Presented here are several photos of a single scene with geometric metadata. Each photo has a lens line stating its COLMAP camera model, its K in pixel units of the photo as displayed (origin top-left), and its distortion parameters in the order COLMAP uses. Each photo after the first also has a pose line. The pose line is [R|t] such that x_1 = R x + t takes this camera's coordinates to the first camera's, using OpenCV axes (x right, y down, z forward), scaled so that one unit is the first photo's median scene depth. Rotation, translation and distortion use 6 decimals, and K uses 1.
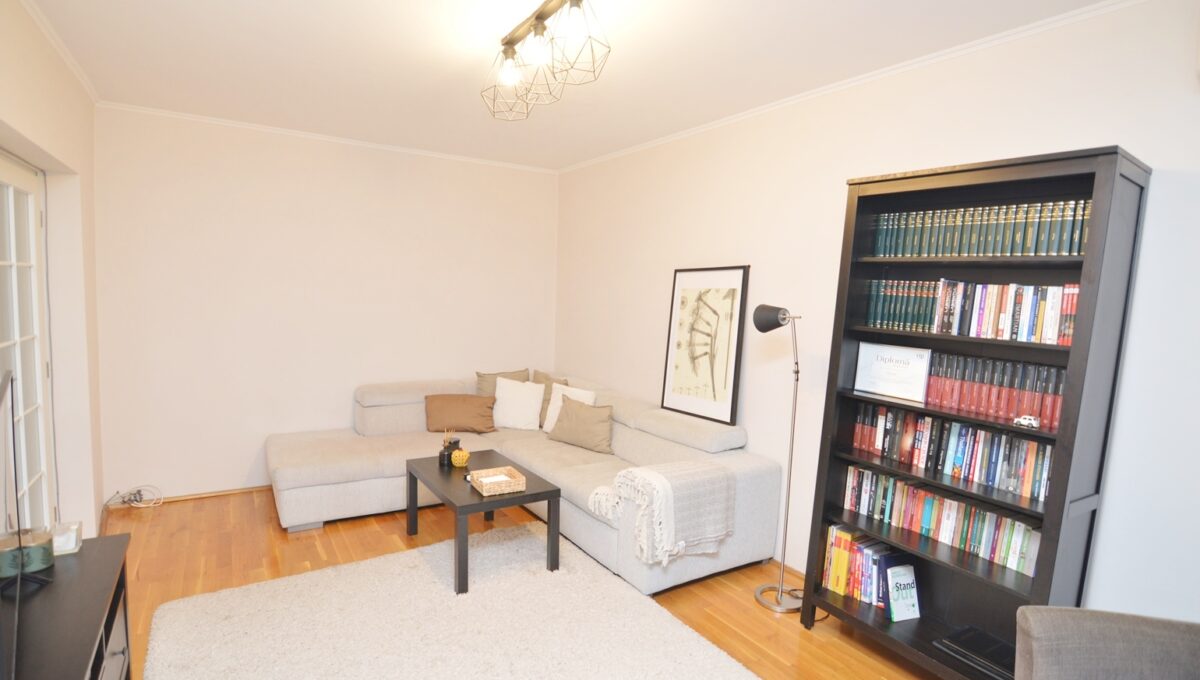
lens RADIAL K [[589.7, 0, 597.2], [0, 589.7, 344.4], [0, 0, 1]] dist [-0.011948, -0.006462]
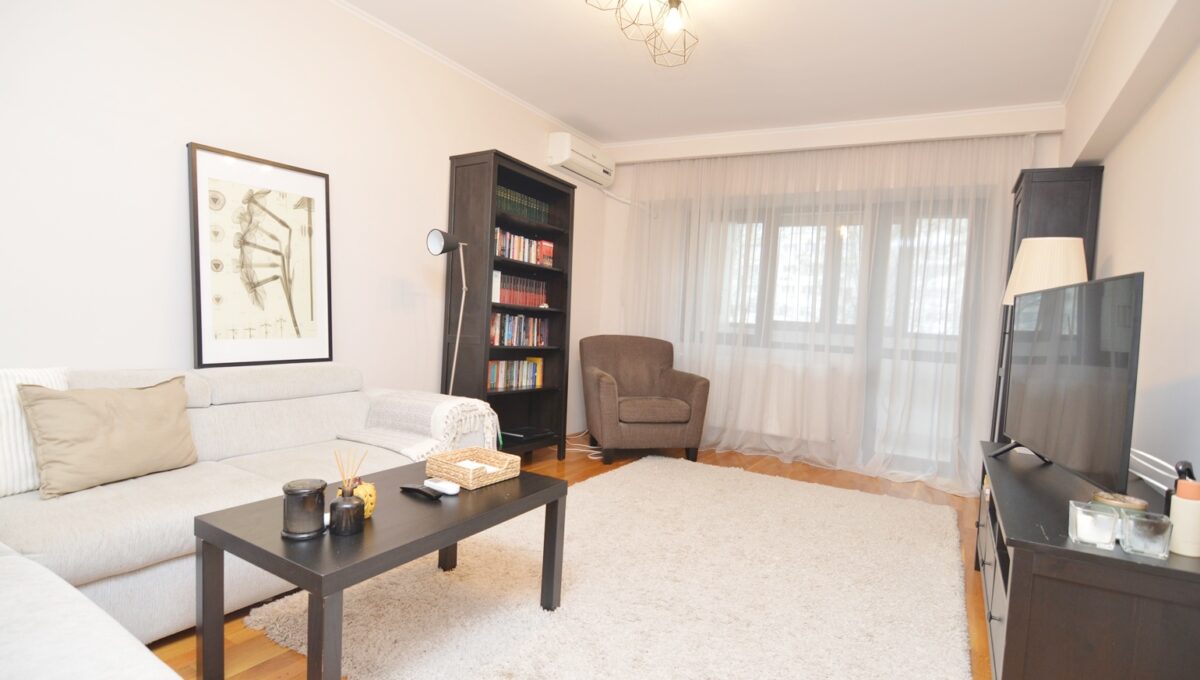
lens RADIAL K [[589.7, 0, 595.8], [0, 589.7, 347.5], [0, 0, 1]] dist [-0.011948, -0.006462]
pose [[-0.442176, -0.098235, 0.891532, -0.675640], [0.009142, 0.993439, 0.113998, 0.022507], [-0.896882, 0.058558, -0.438377, 0.979845]]
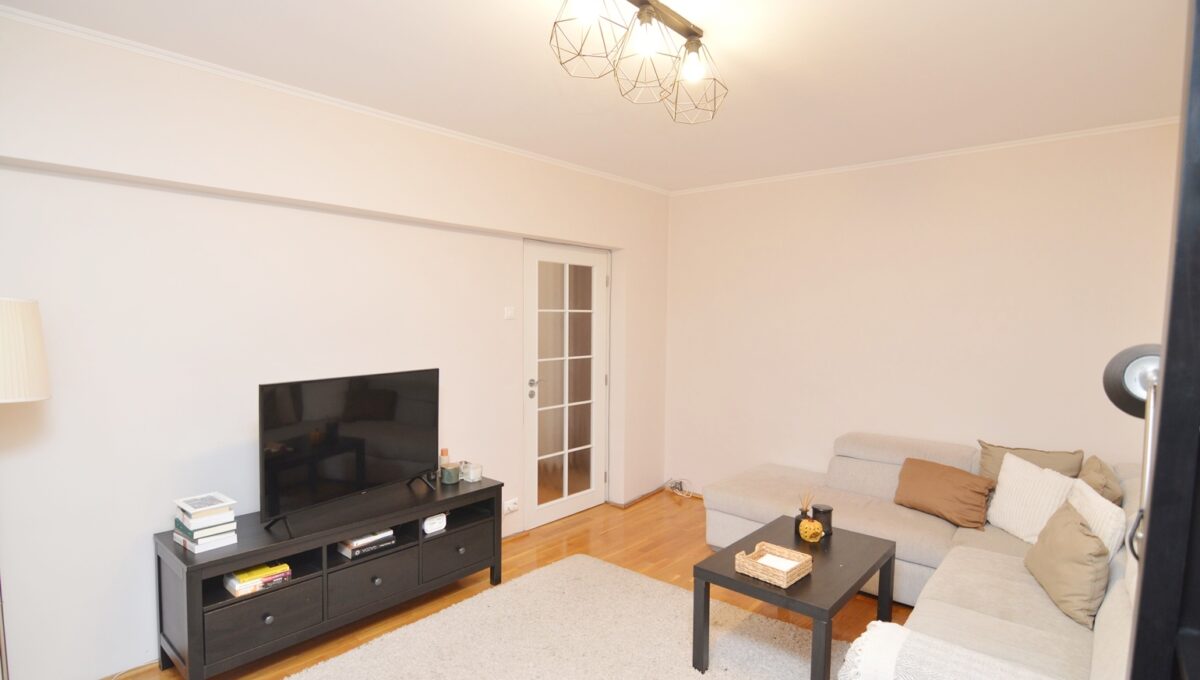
lens RADIAL K [[589.7, 0, 592.7], [0, 589.7, 340.4], [0, 0, 1]] dist [-0.011948, -0.006462]
pose [[0.284613, 0.011722, -0.958571, 0.433009], [-0.086525, 0.996158, -0.013509, -0.030095], [0.954730, 0.086785, 0.284534, 0.431744]]
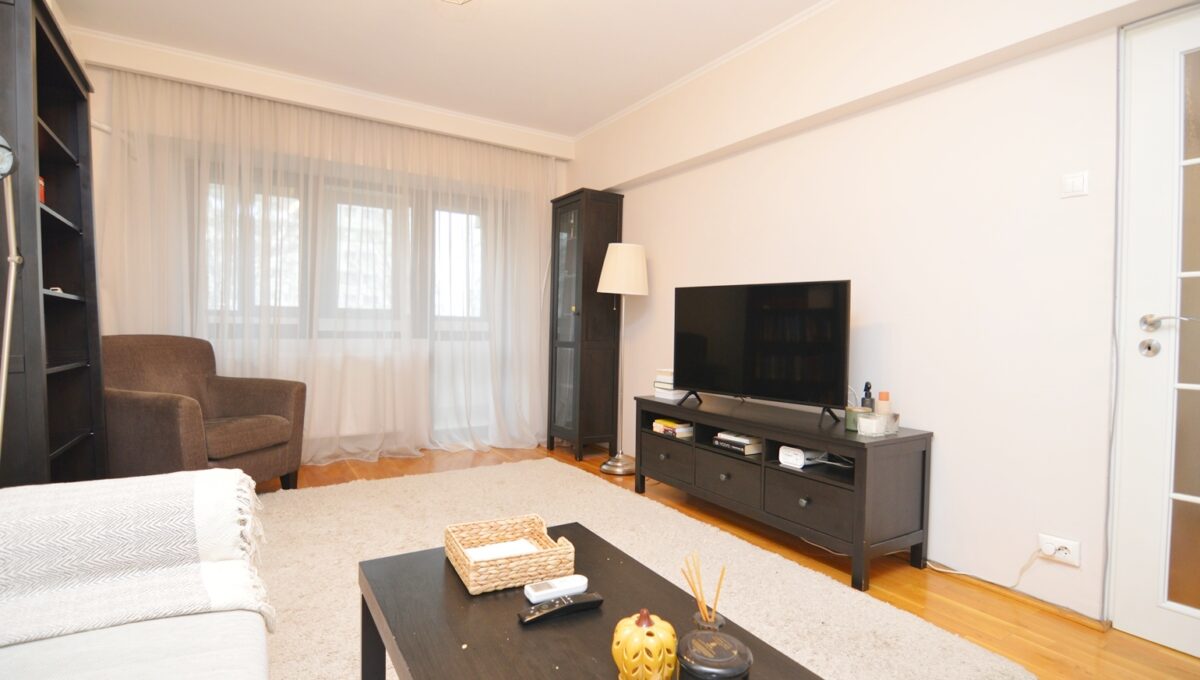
lens RADIAL K [[589.7, 0, 598.8], [0, 589.7, 343.3], [0, 0, 1]] dist [-0.011948, -0.006462]
pose [[-0.998775, -0.047993, 0.012074, -0.199859], [-0.046190, 0.991621, 0.120643, 0.024368], [-0.017763, 0.119938, -0.992623, 1.187532]]
